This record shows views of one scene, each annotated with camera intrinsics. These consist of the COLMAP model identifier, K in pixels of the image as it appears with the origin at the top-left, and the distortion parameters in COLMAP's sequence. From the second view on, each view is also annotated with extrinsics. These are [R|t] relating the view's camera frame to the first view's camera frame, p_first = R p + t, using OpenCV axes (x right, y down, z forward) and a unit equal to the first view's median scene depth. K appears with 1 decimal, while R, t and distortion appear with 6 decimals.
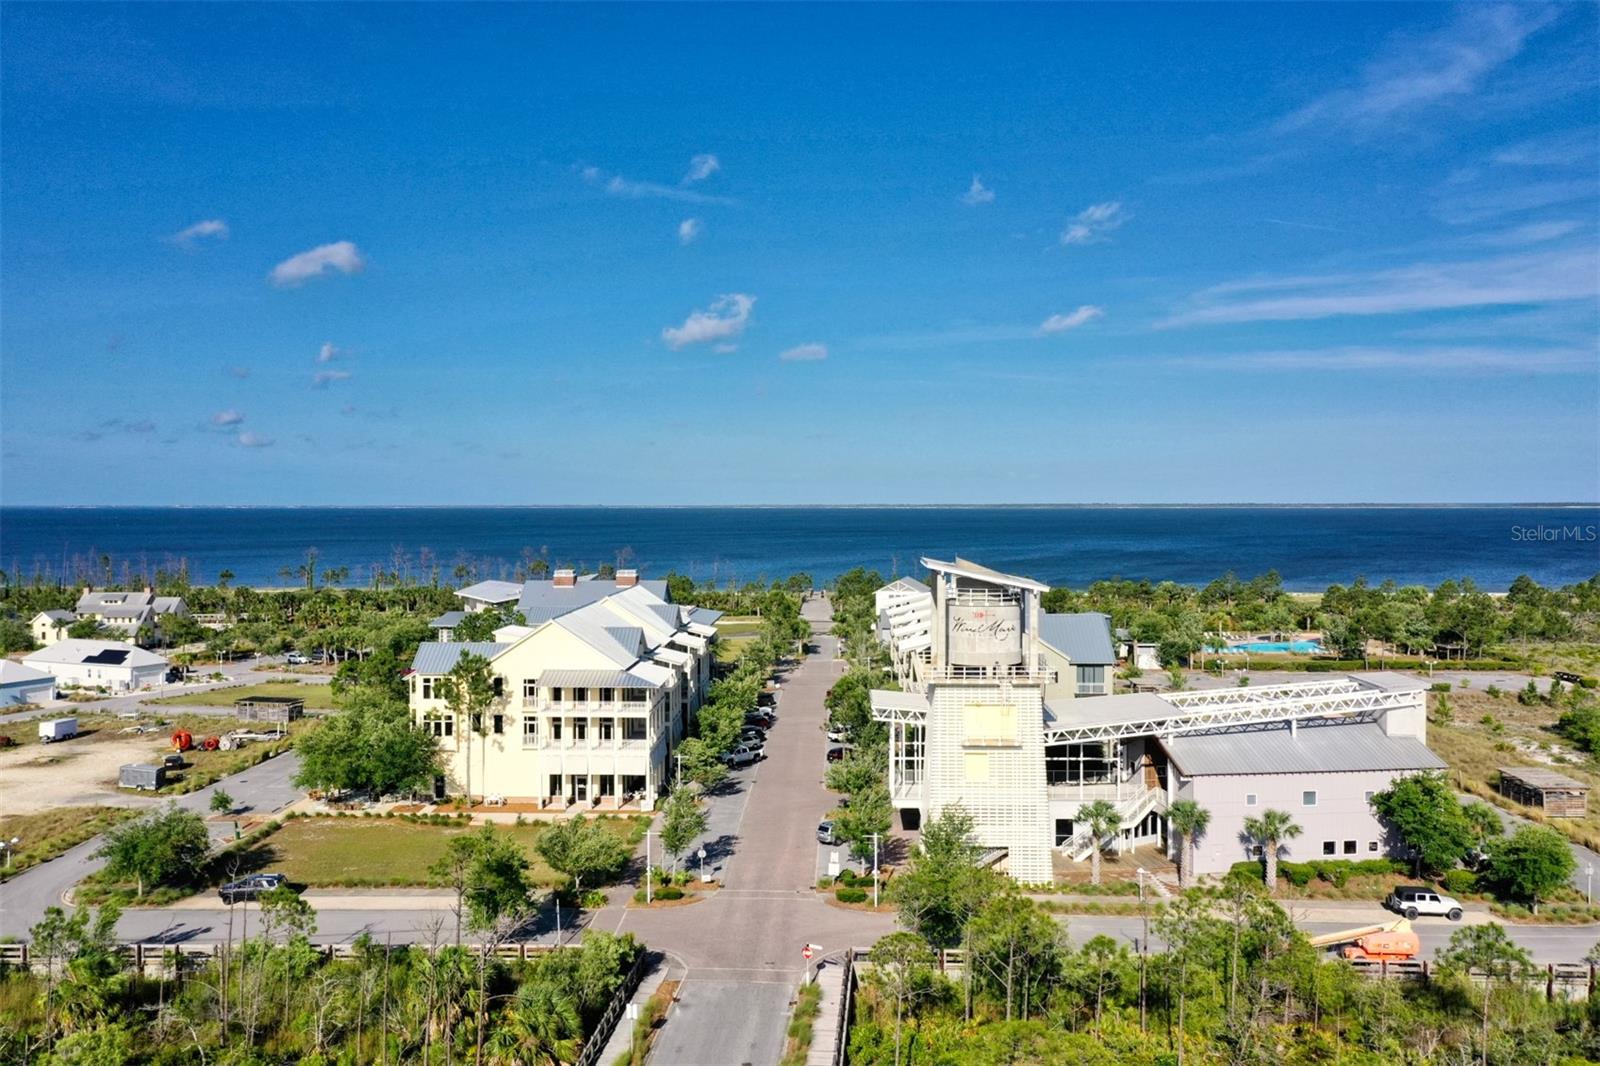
lens RADIAL K [[1269.5, 0, 819.0], [0, 1269.5, 494.1], [0, 0, 1]] dist [-0.004518, 0.013544]
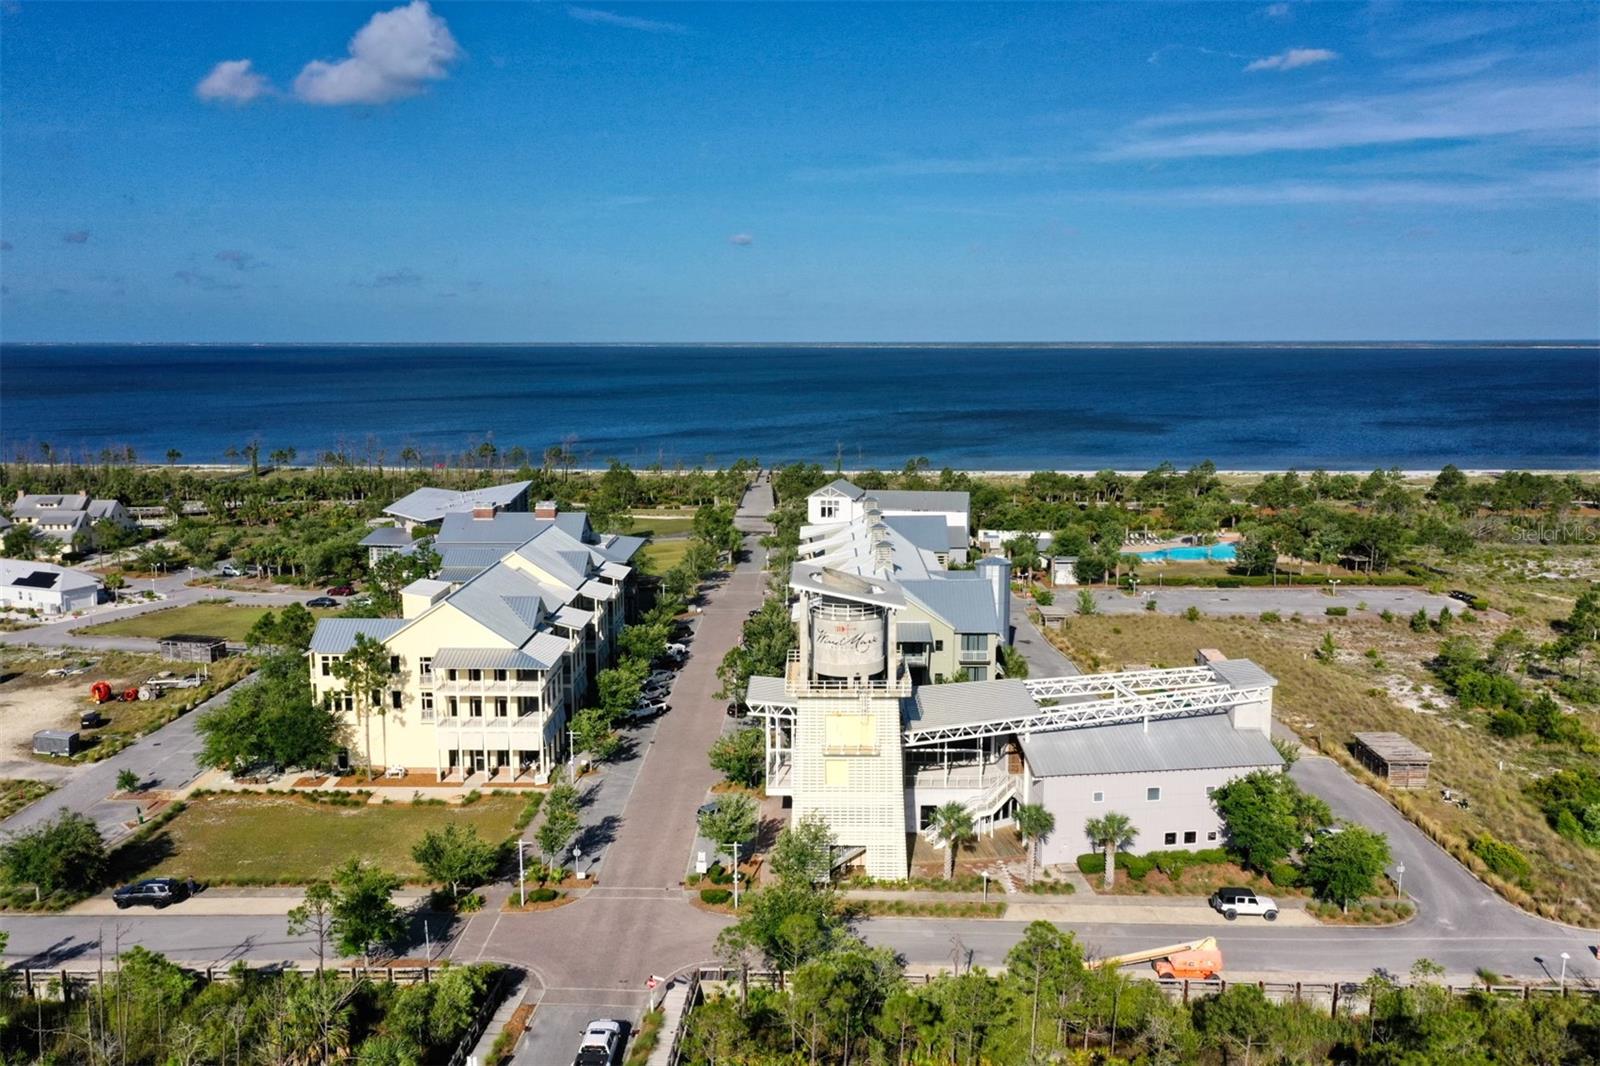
lens RADIAL K [[1269.5, 0, 820.9], [0, 1269.5, 484.2], [0, 0, 1]] dist [-0.004518, 0.013544]
pose [[0.999768, 0.000596, 0.021508, 0.071694], [-0.003201, 0.992610, 0.121309, -0.122325], [-0.021277, -0.121350, 0.992382, -0.013509]]
